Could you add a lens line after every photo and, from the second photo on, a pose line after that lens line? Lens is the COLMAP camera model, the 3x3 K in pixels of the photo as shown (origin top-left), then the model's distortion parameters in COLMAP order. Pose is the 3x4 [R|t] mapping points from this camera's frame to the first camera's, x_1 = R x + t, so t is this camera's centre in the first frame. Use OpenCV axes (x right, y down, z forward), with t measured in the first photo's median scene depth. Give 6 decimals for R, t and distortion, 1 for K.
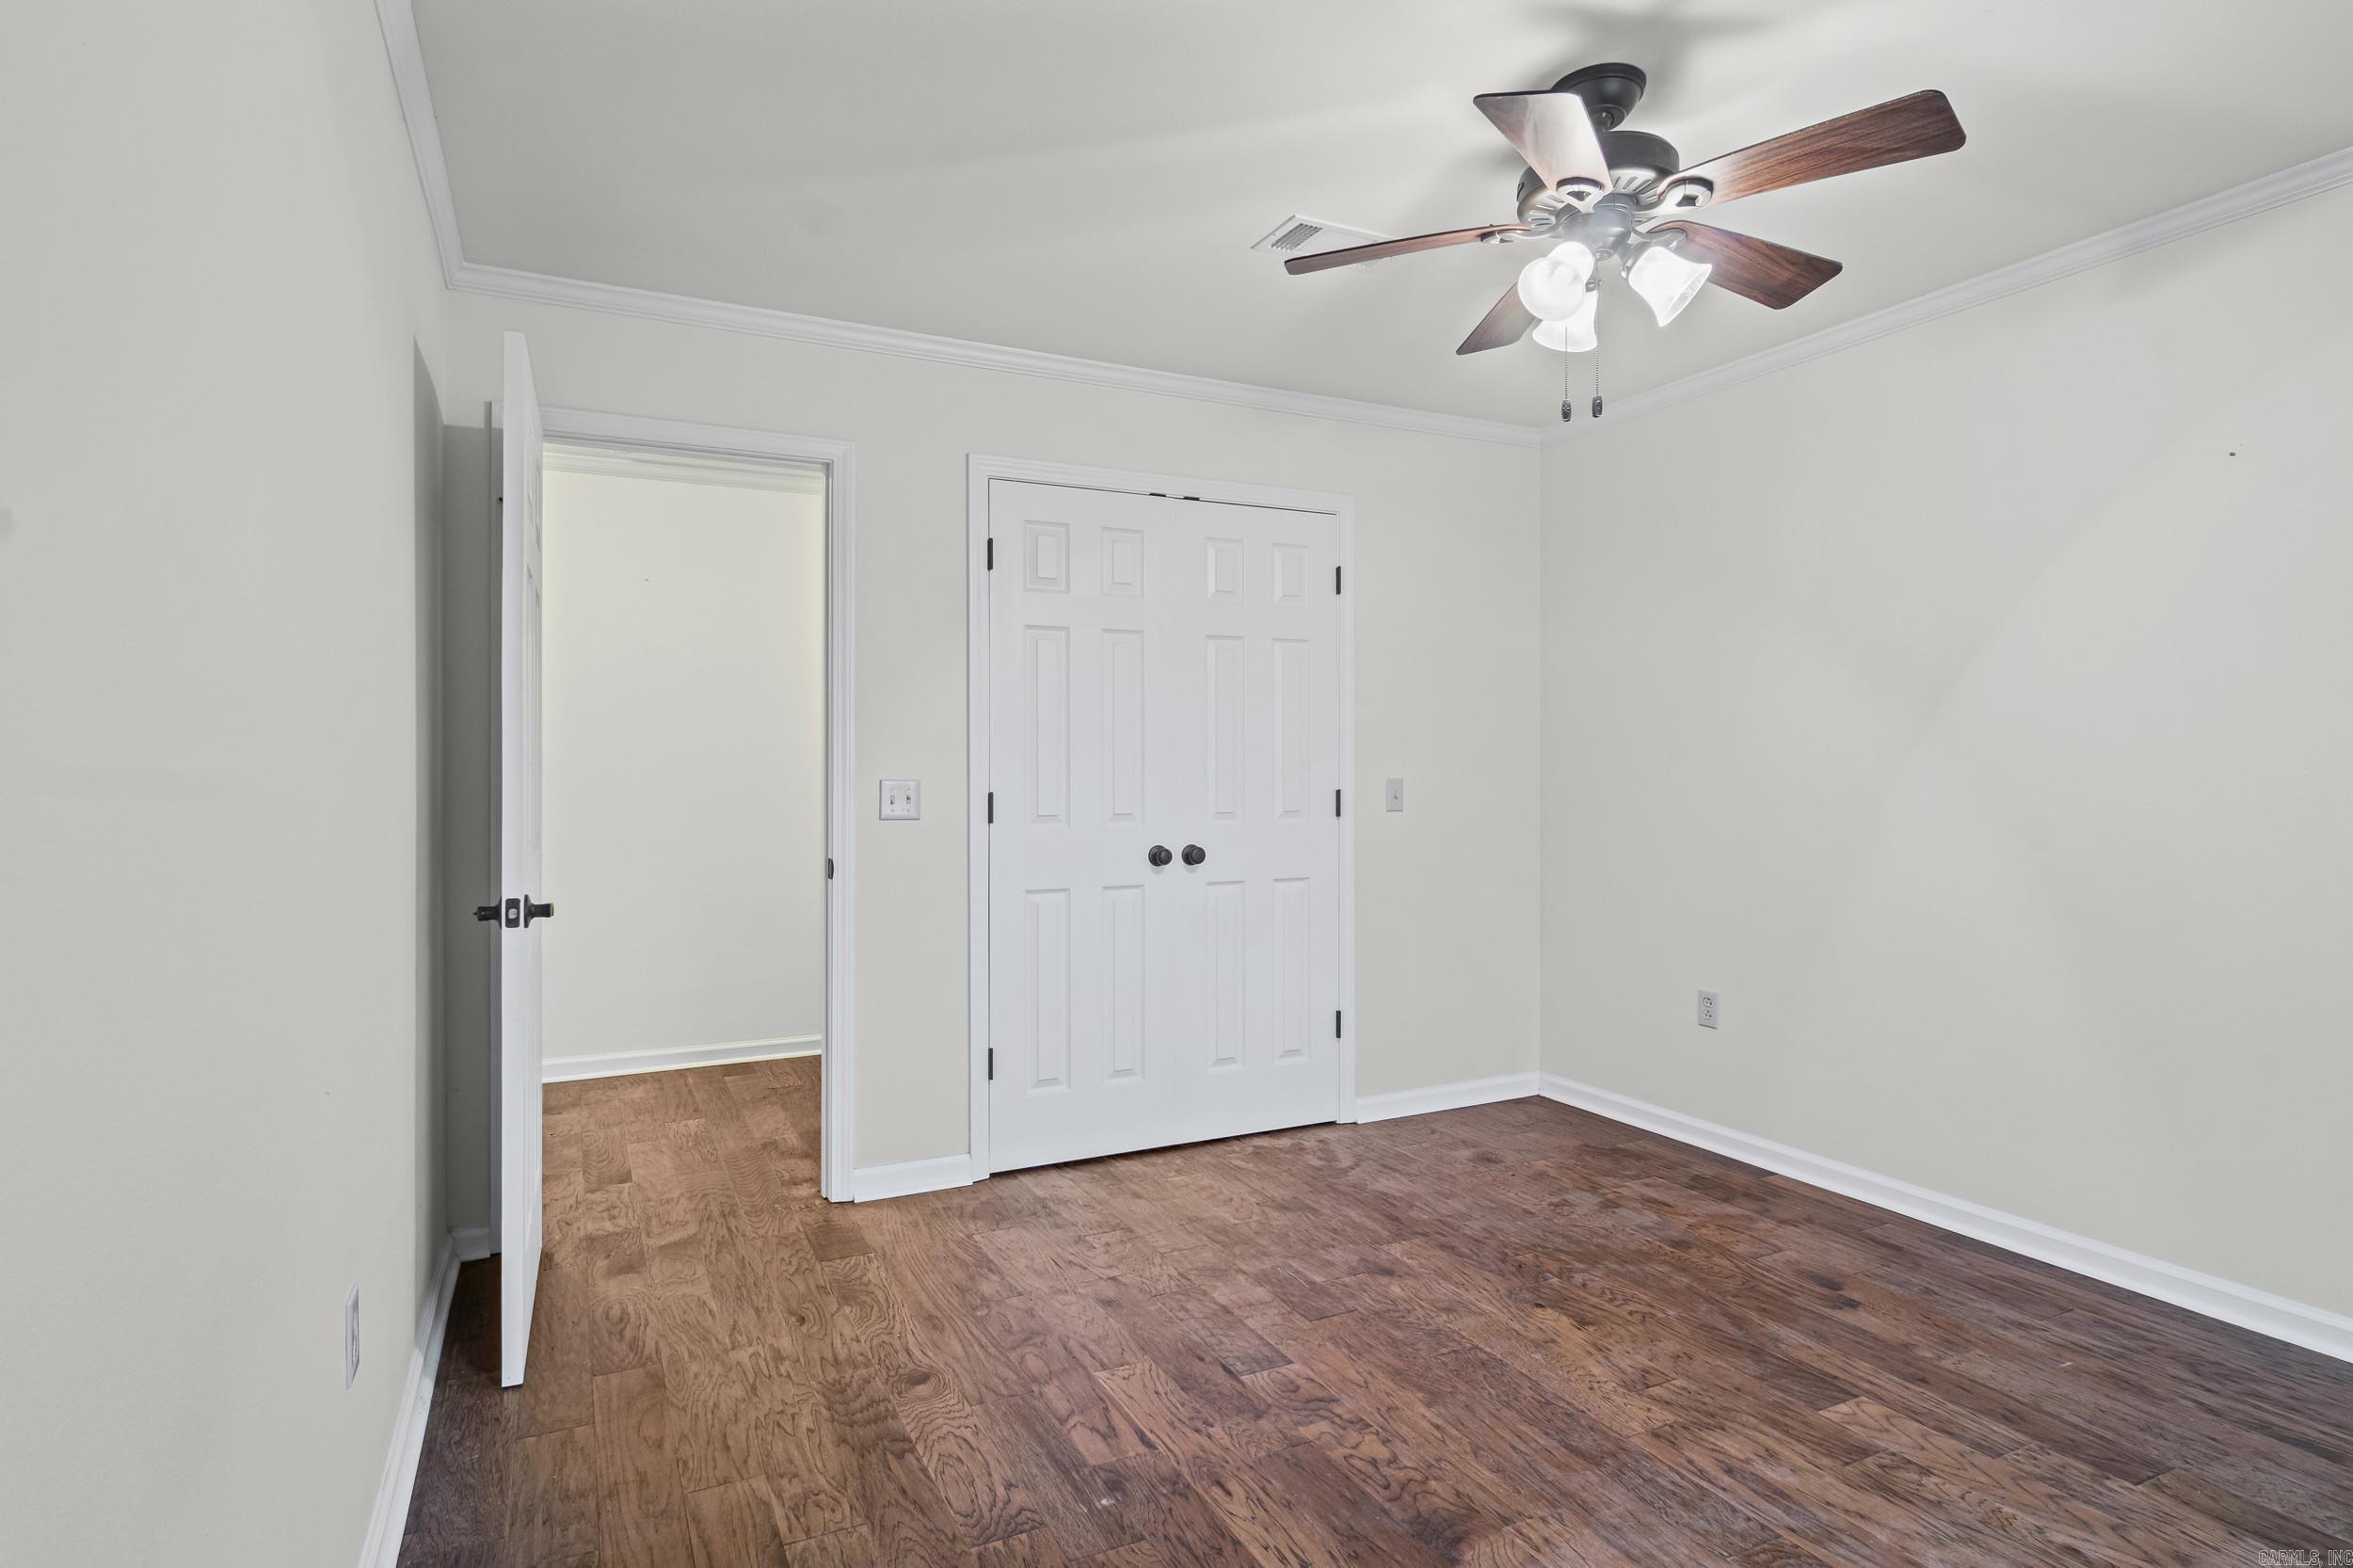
lens RADIAL K [[1214.7, 0, 1183.5], [0, 1214.7, 780.6], [0, 0, 1]] dist [0.002823, 0.000153]
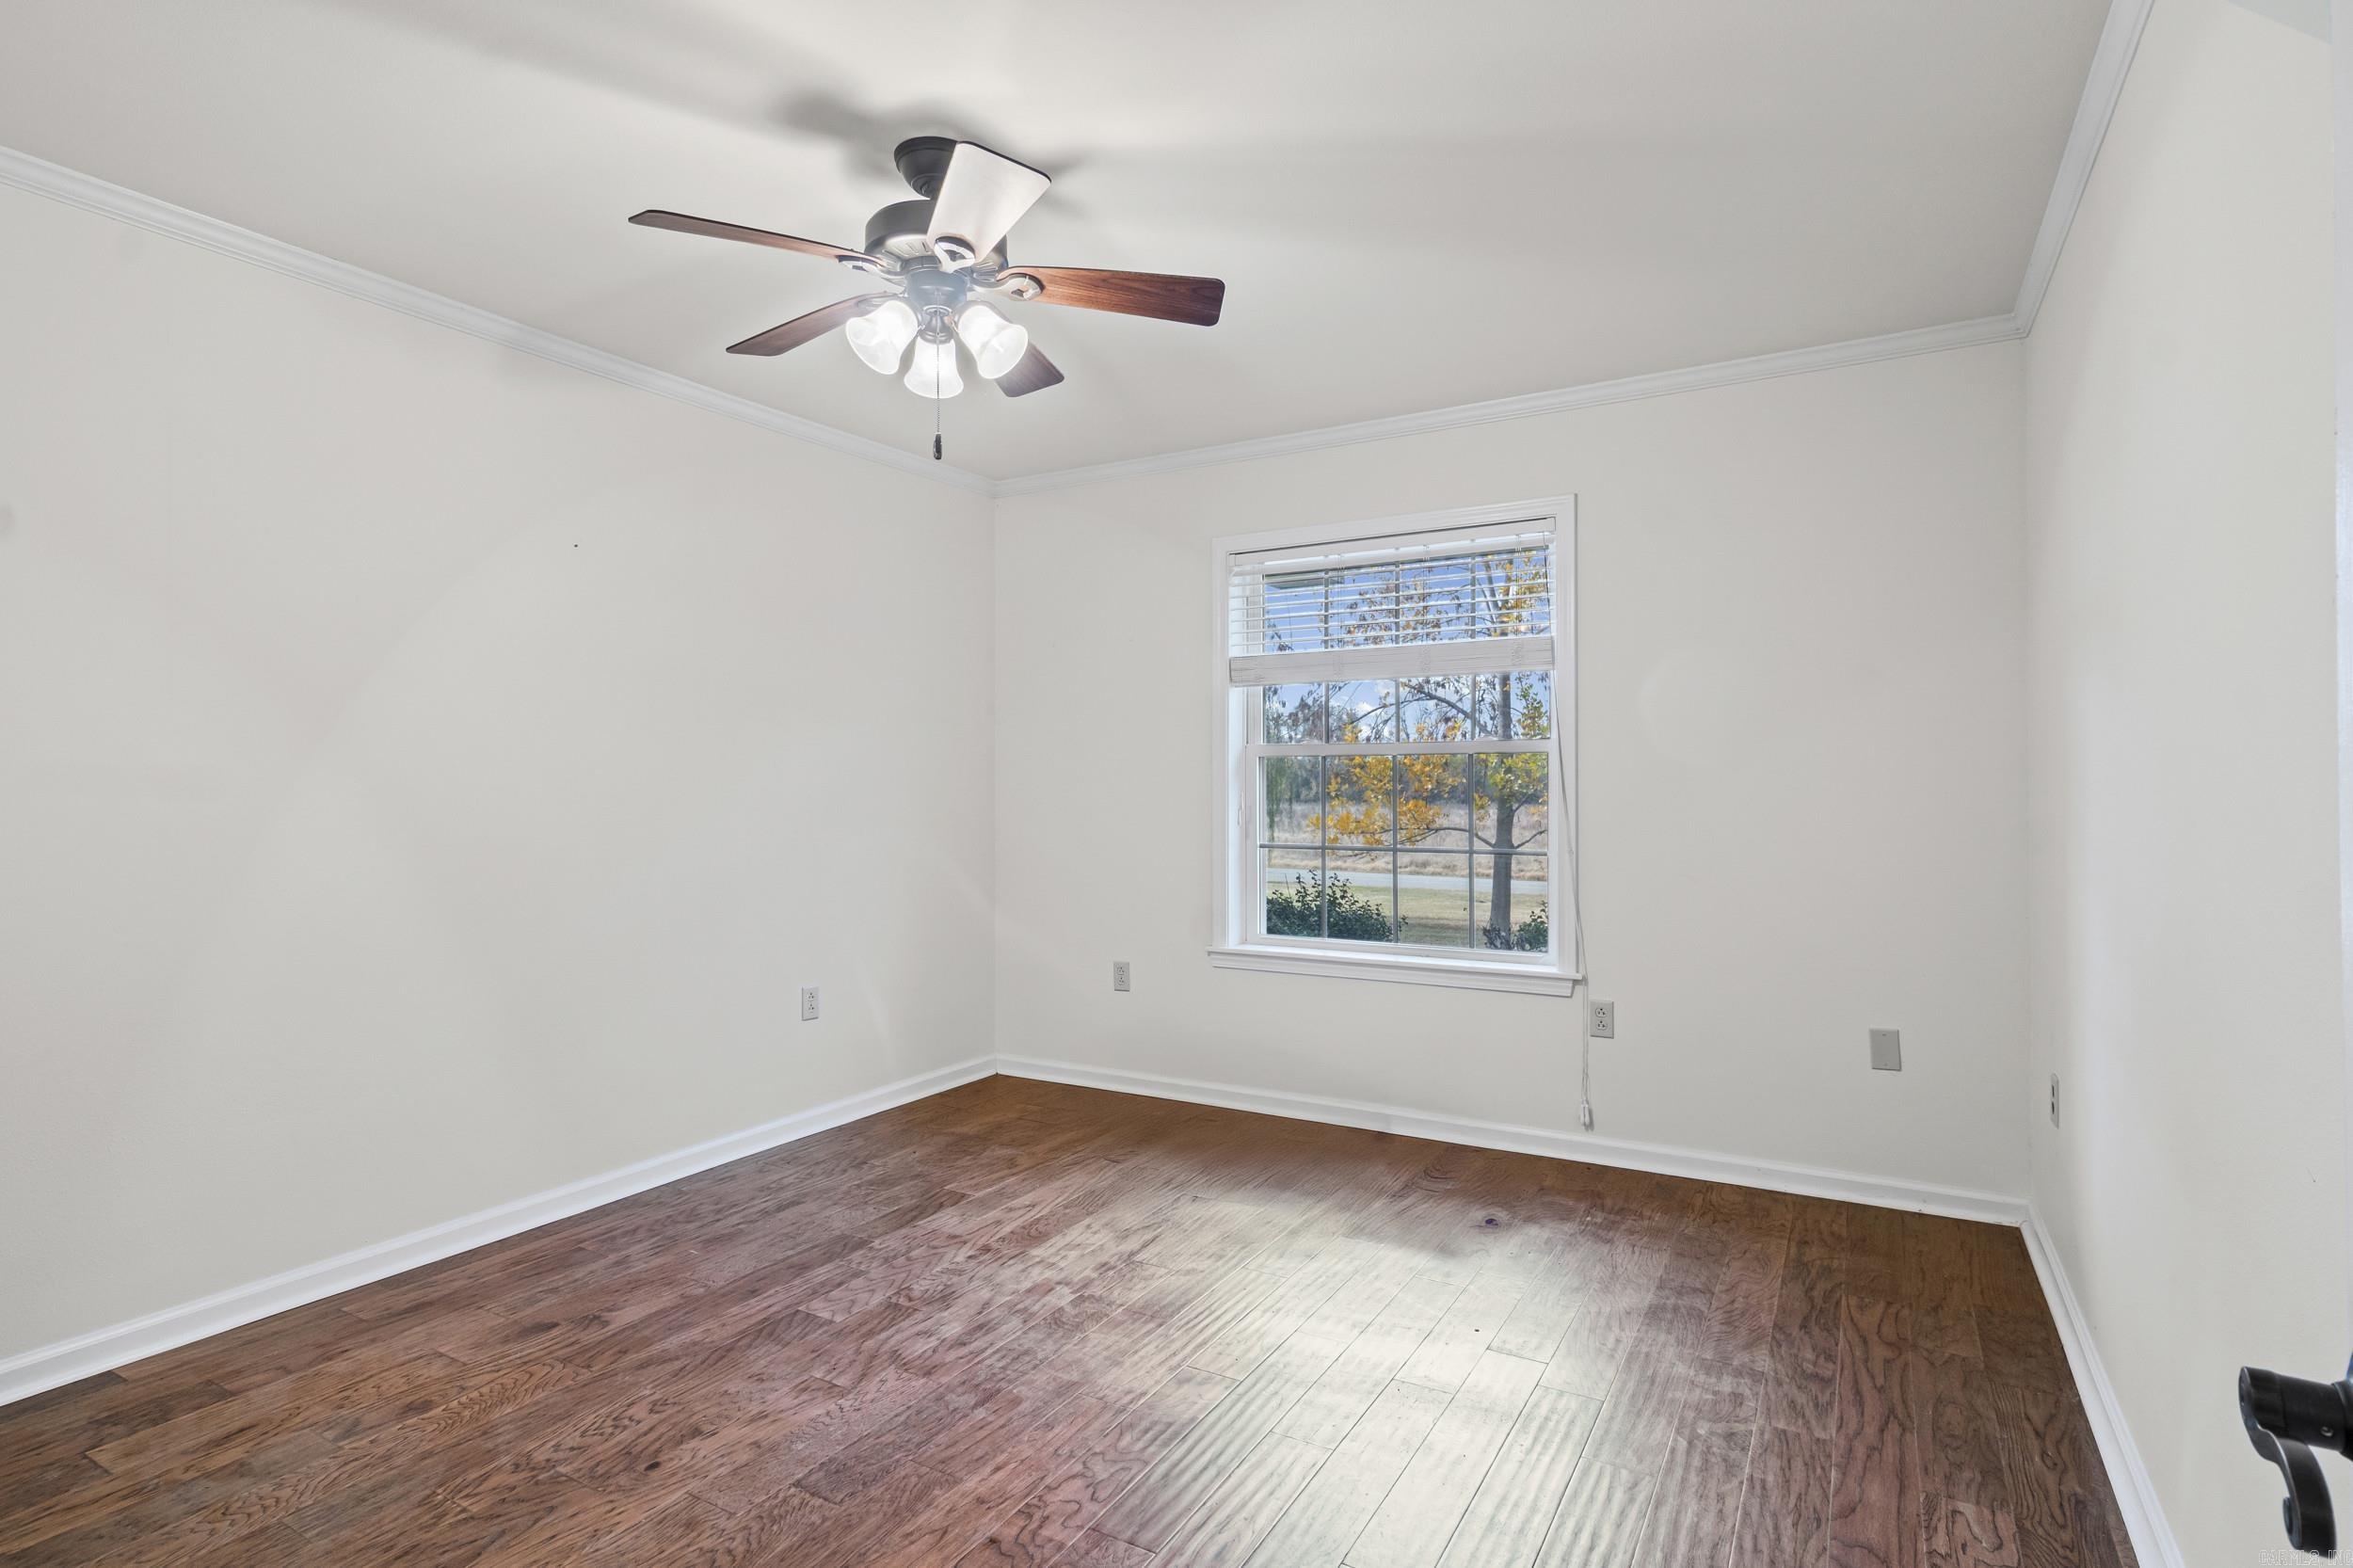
lens RADIAL K [[1214.7, 0, 1180.1], [0, 1214.7, 784.3], [0, 0, 1]] dist [0.002823, 0.000153]
pose [[-0.549936, 0.006626, 0.835180, -0.565582], [0.013717, 0.999905, 0.001099, 0.005503], [-0.835094, 0.012061, -0.549975, 1.206051]]
